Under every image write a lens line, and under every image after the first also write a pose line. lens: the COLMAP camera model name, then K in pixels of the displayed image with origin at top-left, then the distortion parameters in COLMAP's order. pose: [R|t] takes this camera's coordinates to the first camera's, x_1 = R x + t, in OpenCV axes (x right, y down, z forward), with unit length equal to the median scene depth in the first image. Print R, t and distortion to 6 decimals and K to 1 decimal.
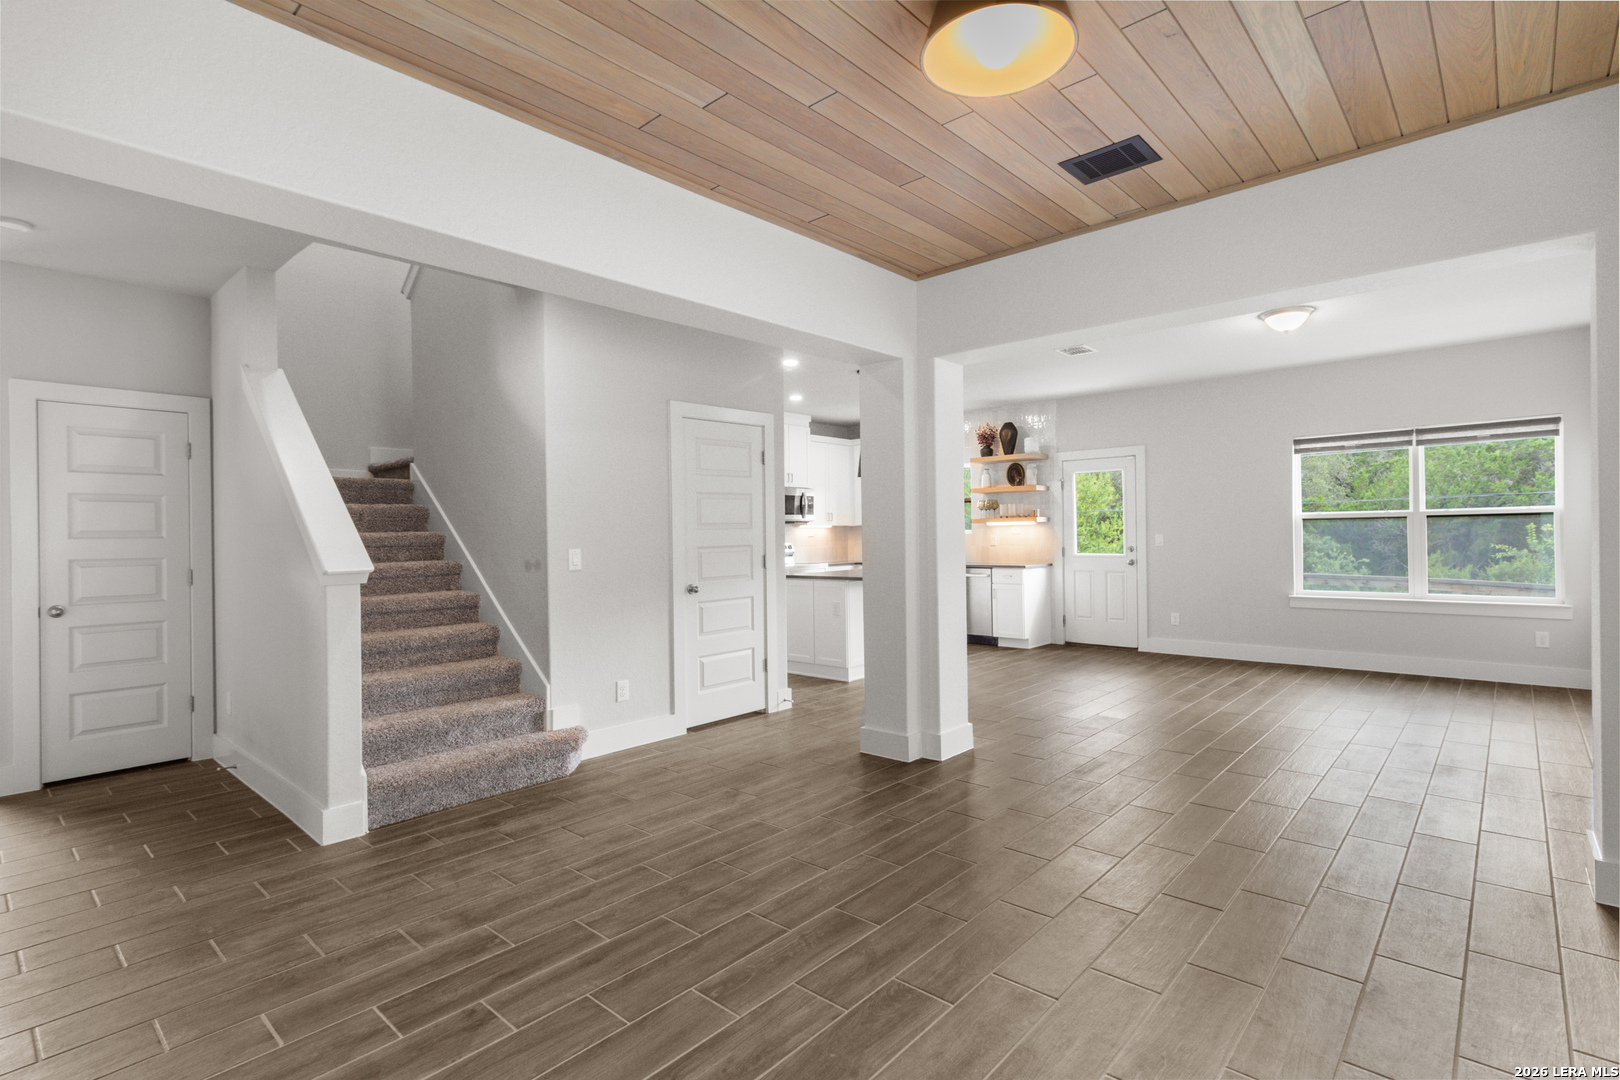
lens RADIAL K [[769.1, 0, 837.8], [0, 769.1, 532.0], [0, 0, 1]] dist [0.008492, -0.000257]
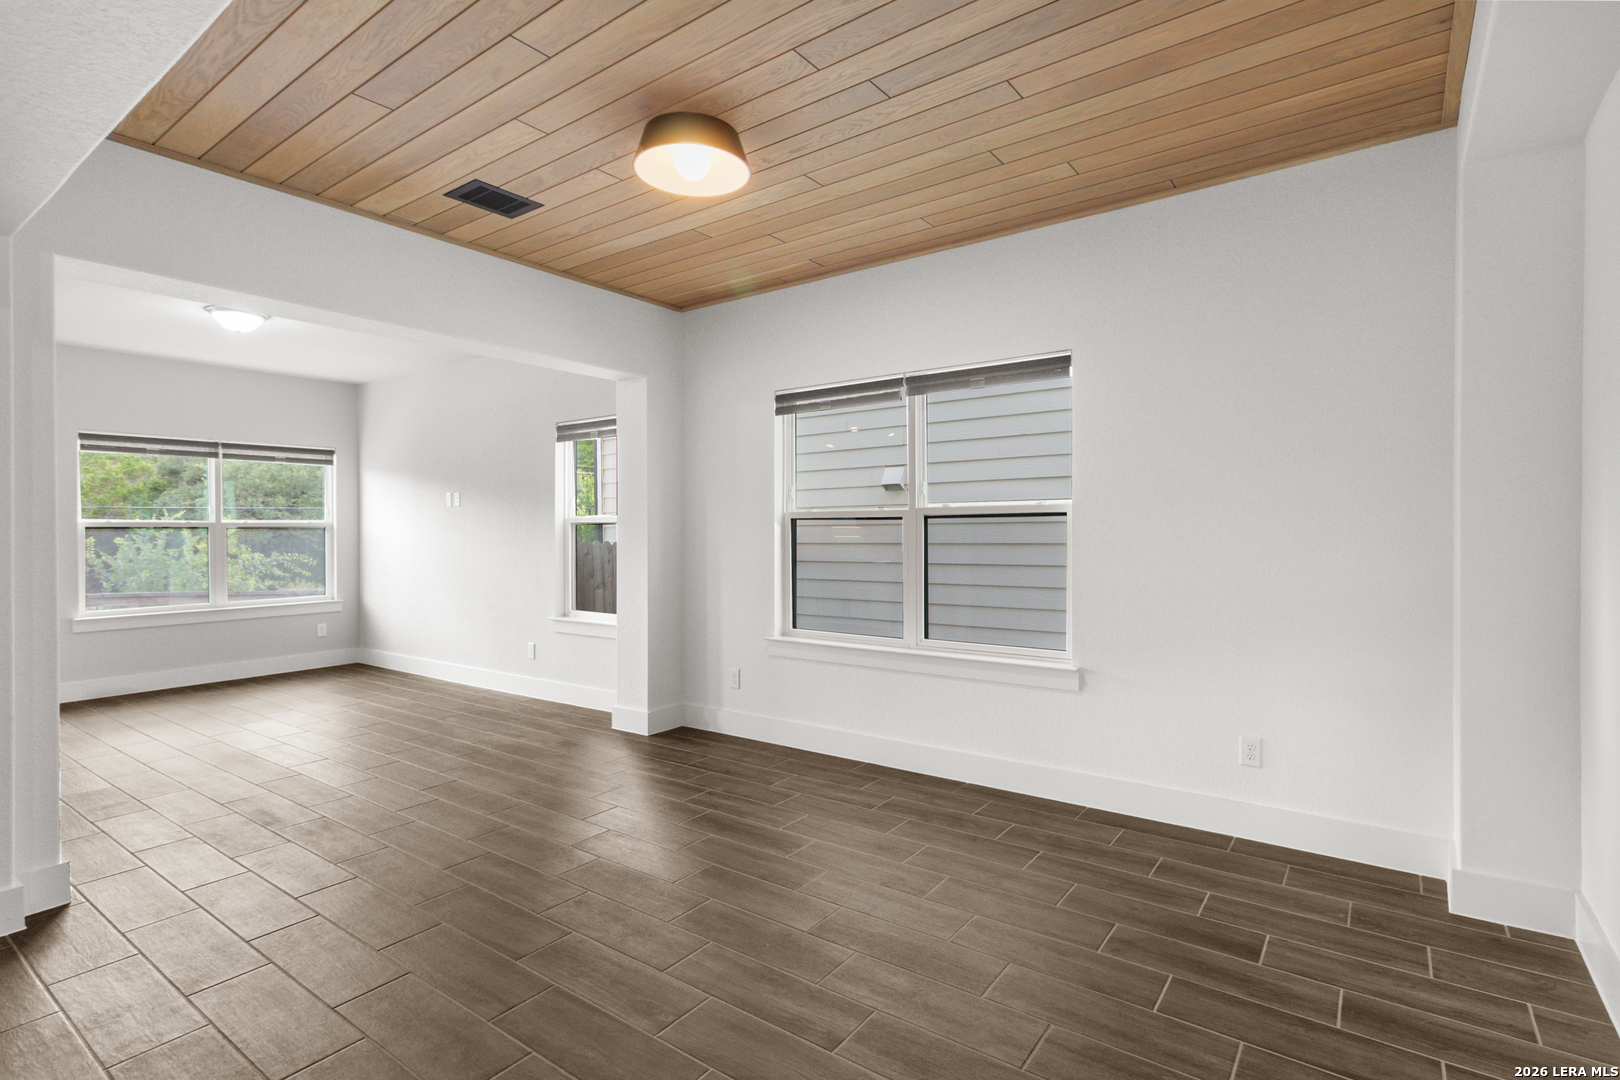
lens RADIAL K [[769.1, 0, 837.8], [0, 769.1, 532.0], [0, 0, 1]] dist [0.008492, -0.000257]
pose [[-0.099000, 0.014099, 0.994988, -0.275810], [0.007656, 0.999881, -0.013407, 0.004923], [-0.995058, 0.006291, -0.099097, 0.217921]]
